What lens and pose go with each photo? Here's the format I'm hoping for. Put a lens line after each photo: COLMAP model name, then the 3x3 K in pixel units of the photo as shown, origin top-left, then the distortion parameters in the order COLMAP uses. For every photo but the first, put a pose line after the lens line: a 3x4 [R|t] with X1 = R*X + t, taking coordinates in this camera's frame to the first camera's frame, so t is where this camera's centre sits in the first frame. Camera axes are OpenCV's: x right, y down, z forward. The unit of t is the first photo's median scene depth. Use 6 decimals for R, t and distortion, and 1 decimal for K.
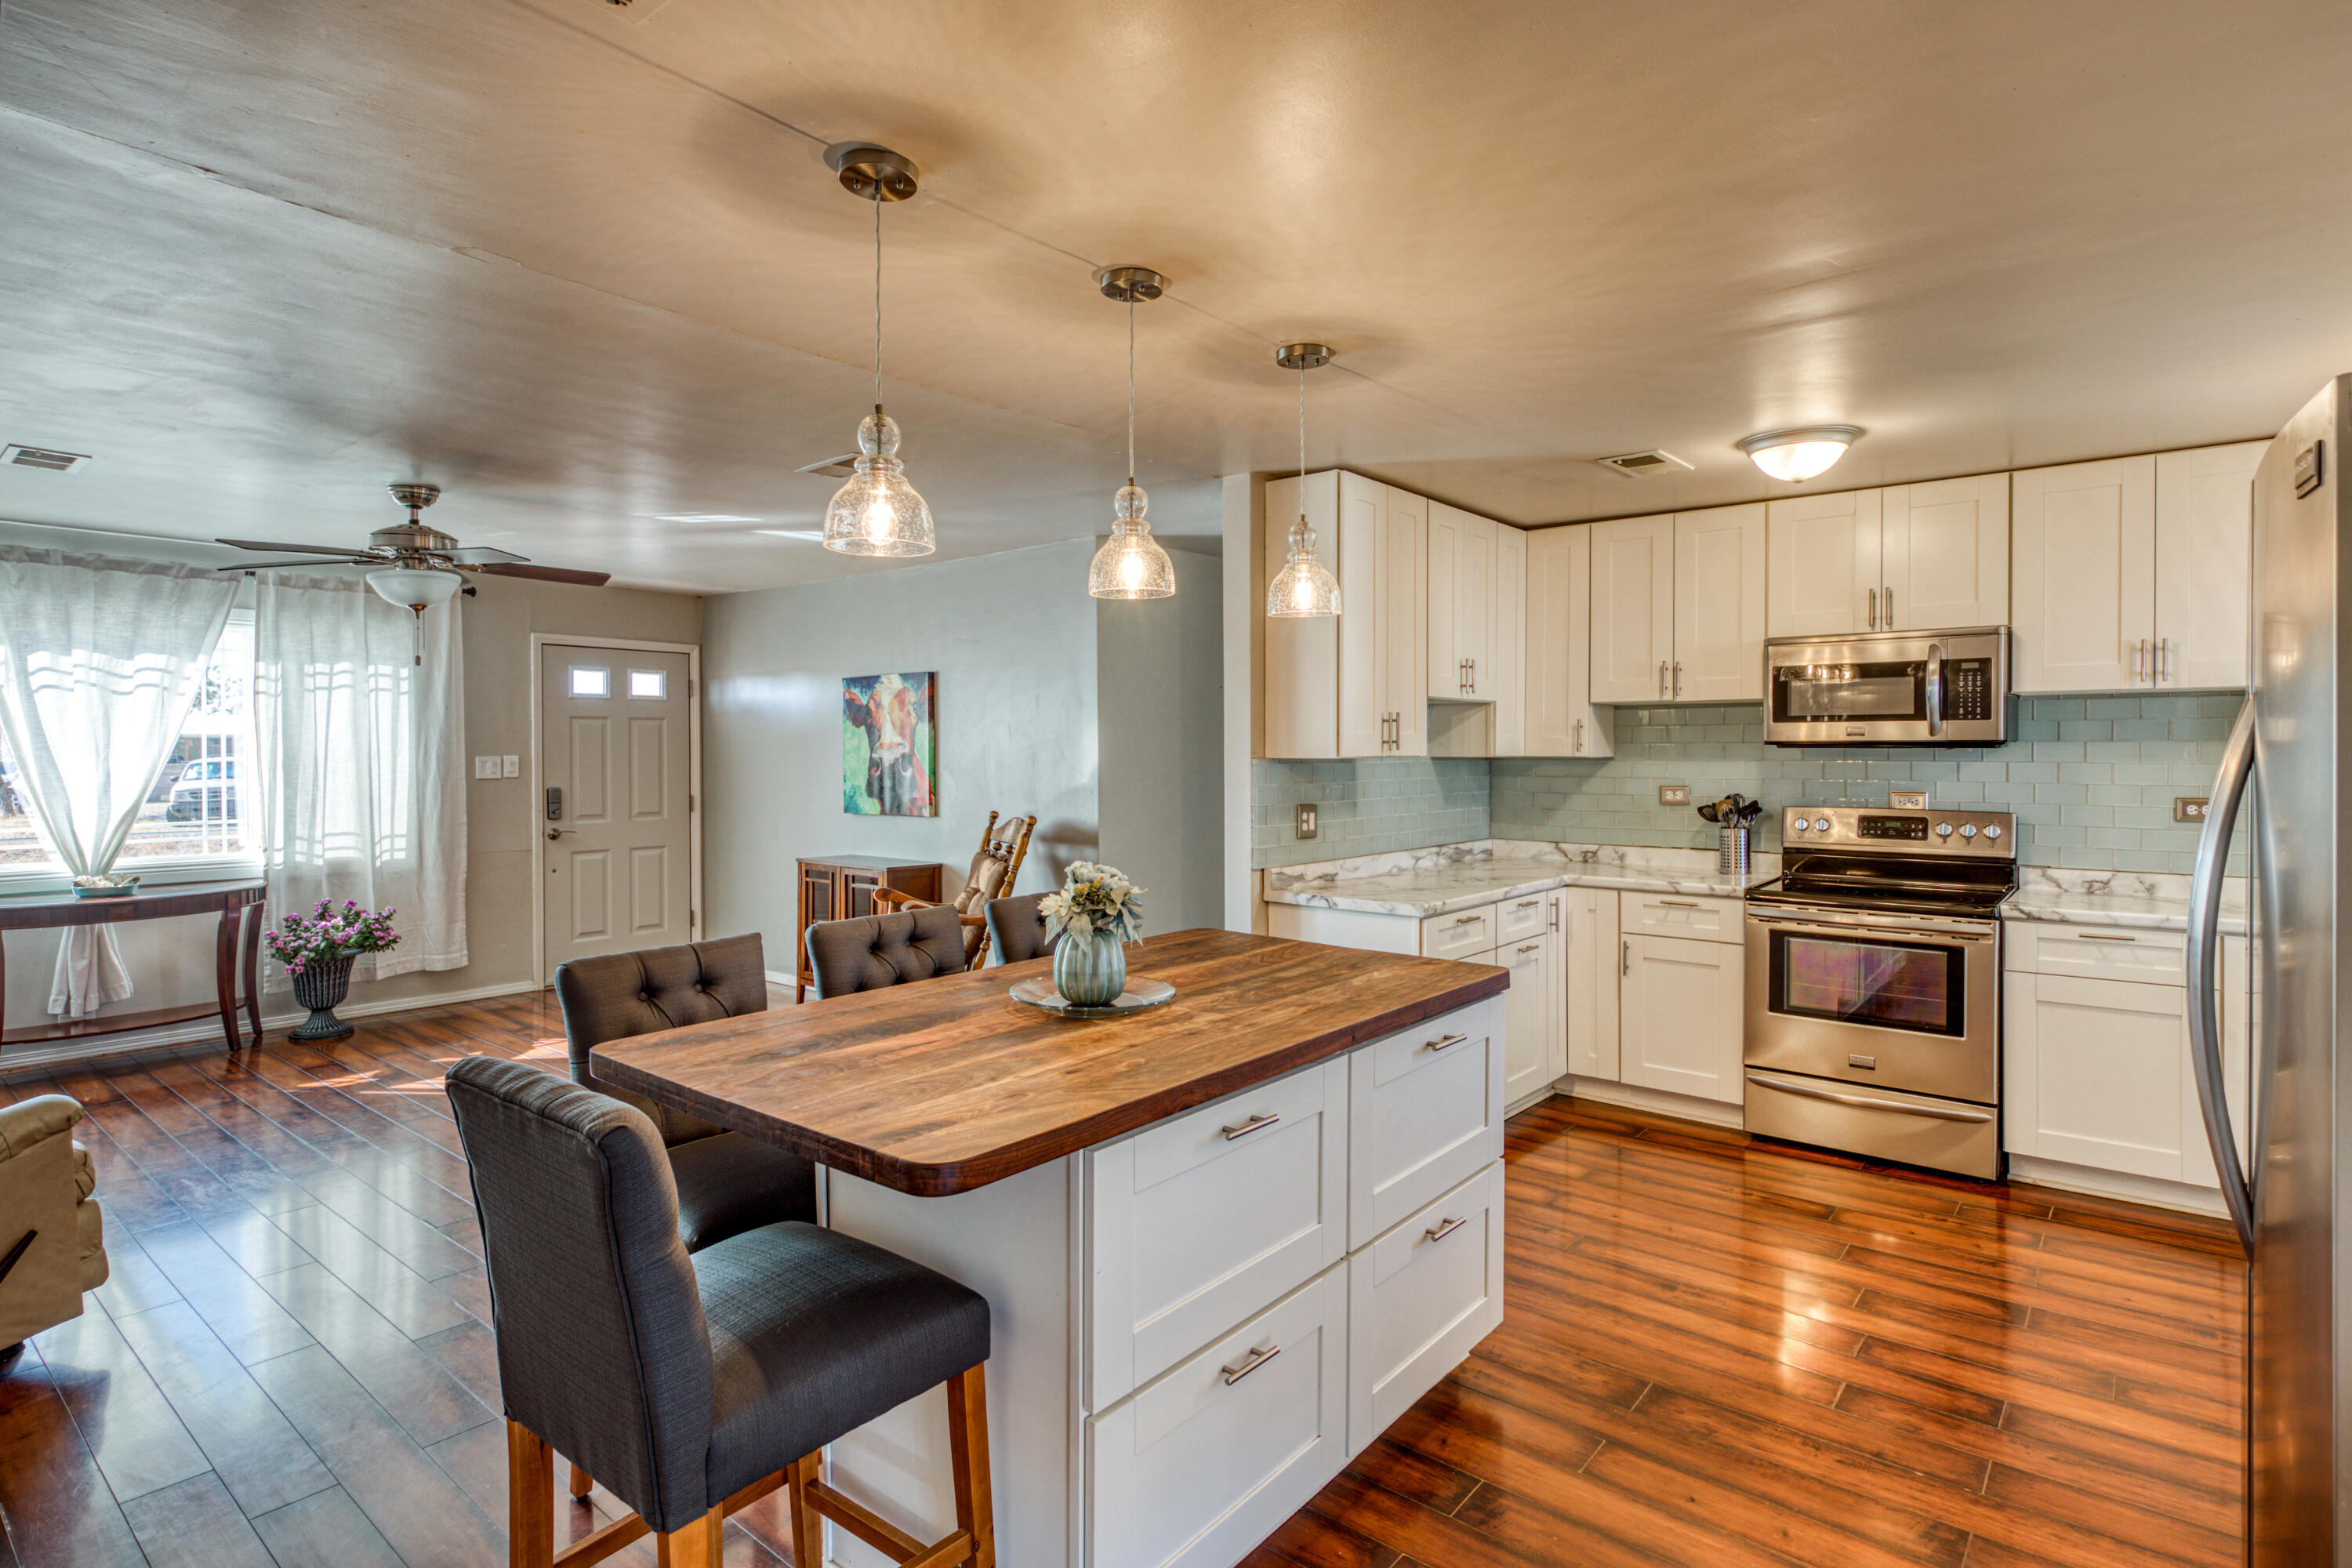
lens RADIAL K [[1231.8, 0, 1177.1], [0, 1231.8, 764.7], [0, 0, 1]] dist [0.004160, 0.001100]
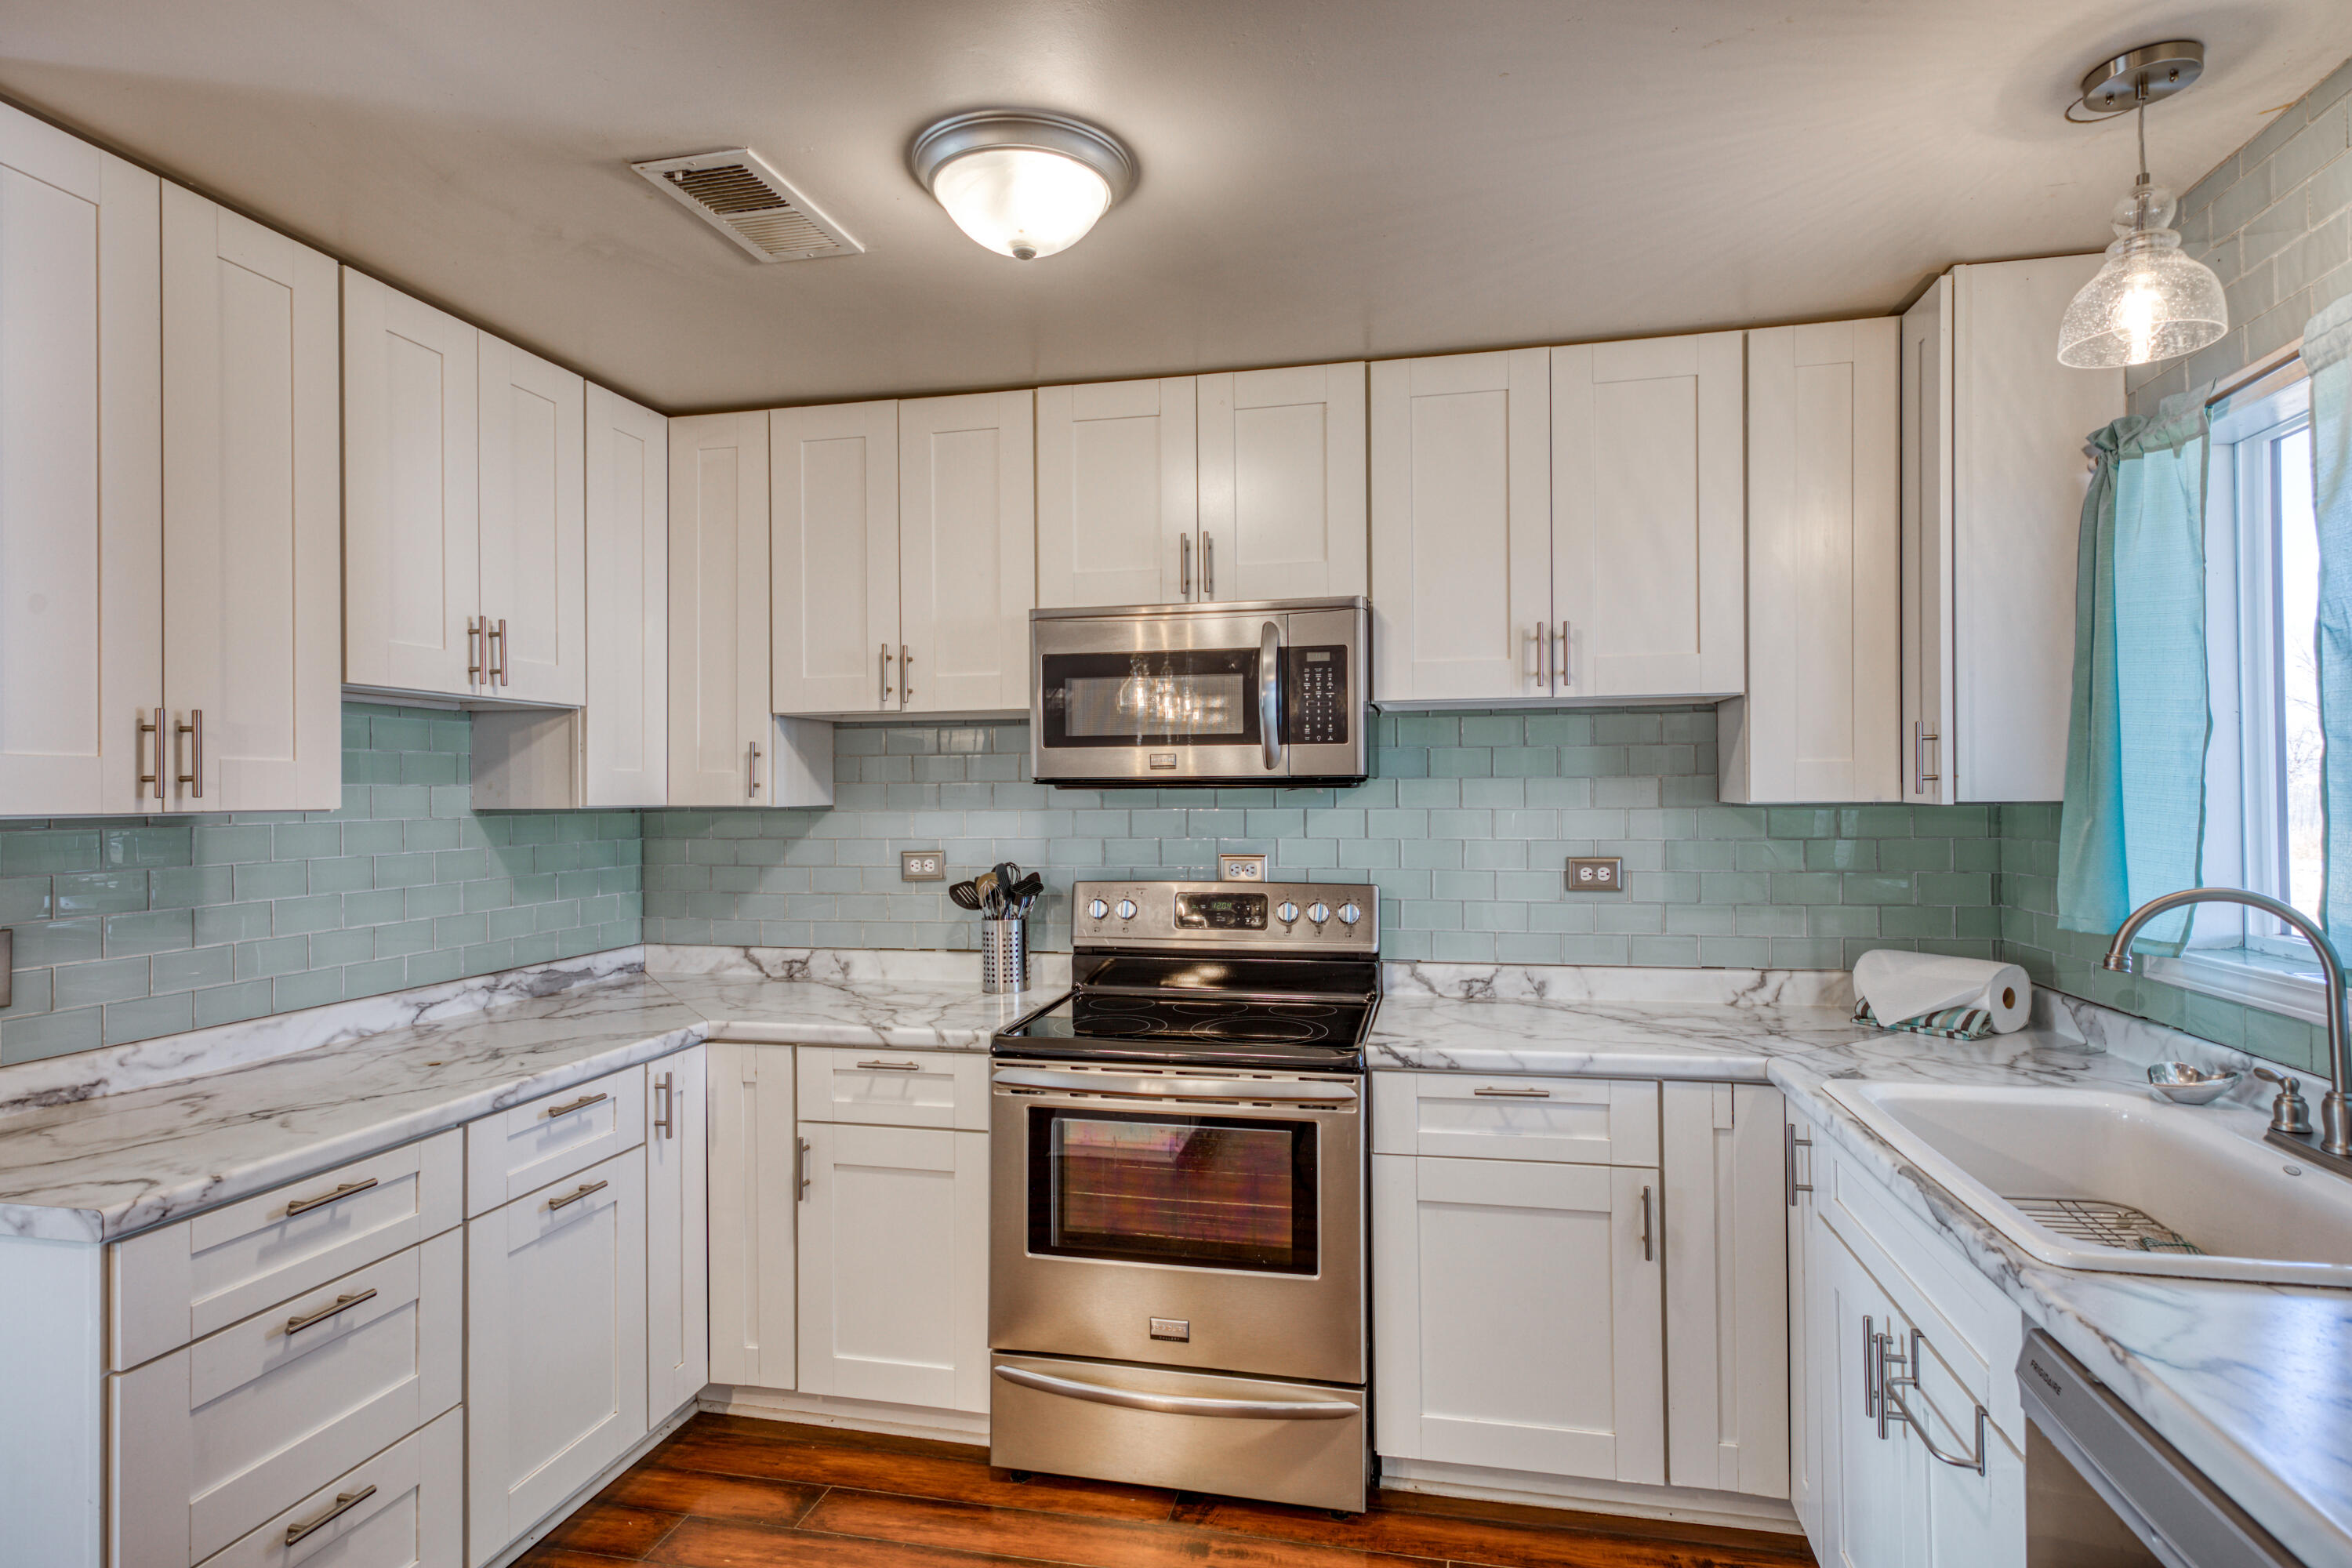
lens RADIAL K [[1231.8, 0, 1182.7], [0, 1231.8, 788.0], [0, 0, 1]] dist [0.004160, 0.001100]
pose [[0.895336, -0.003175, 0.445379, 0.283057], [0.011065, 0.999825, -0.015116, -0.004661], [-0.445253, 0.018462, 0.895214, 0.442365]]
